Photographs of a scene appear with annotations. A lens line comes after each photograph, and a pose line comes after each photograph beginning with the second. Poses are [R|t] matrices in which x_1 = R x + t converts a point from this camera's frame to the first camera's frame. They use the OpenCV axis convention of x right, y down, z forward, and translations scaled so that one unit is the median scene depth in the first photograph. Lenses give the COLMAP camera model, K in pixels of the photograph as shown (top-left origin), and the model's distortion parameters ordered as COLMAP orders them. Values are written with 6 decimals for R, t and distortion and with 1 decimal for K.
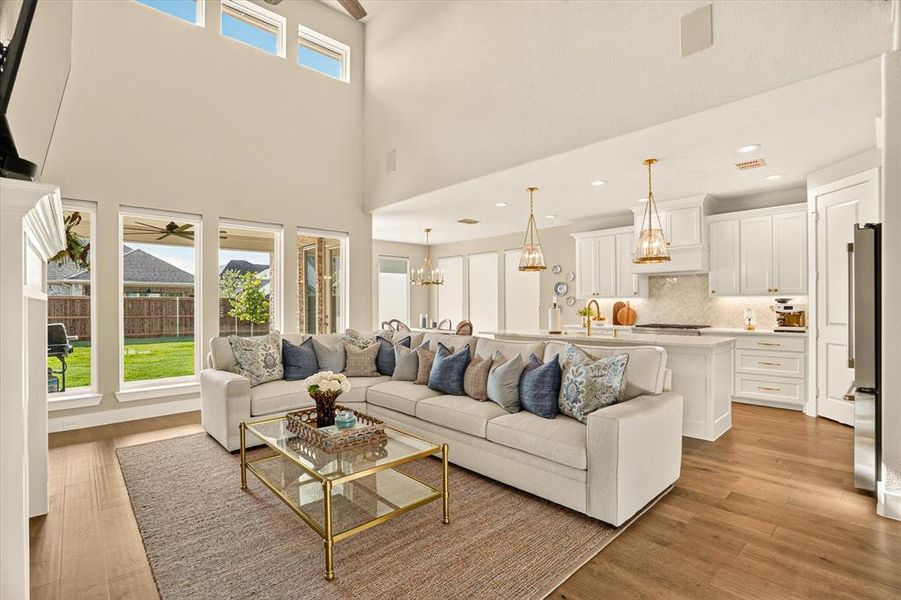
lens RADIAL K [[418.7, 0, 447.8], [0, 418.7, 303.6], [0, 0, 1]] dist [-0.001452, 0.001020]
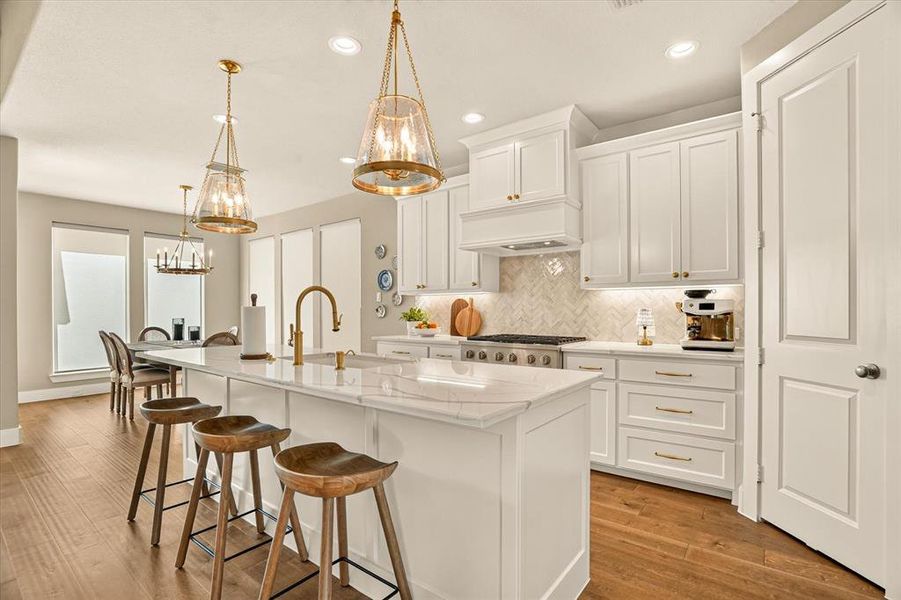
lens RADIAL K [[418.7, 0, 445.0], [0, 418.7, 308.1], [0, 0, 1]] dist [-0.001452, 0.001020]
pose [[0.990155, 0.003701, 0.139923, 0.373008], [-0.003164, 0.999987, -0.004065, 0.014745], [-0.139936, 0.003583, 0.990154, 0.473623]]
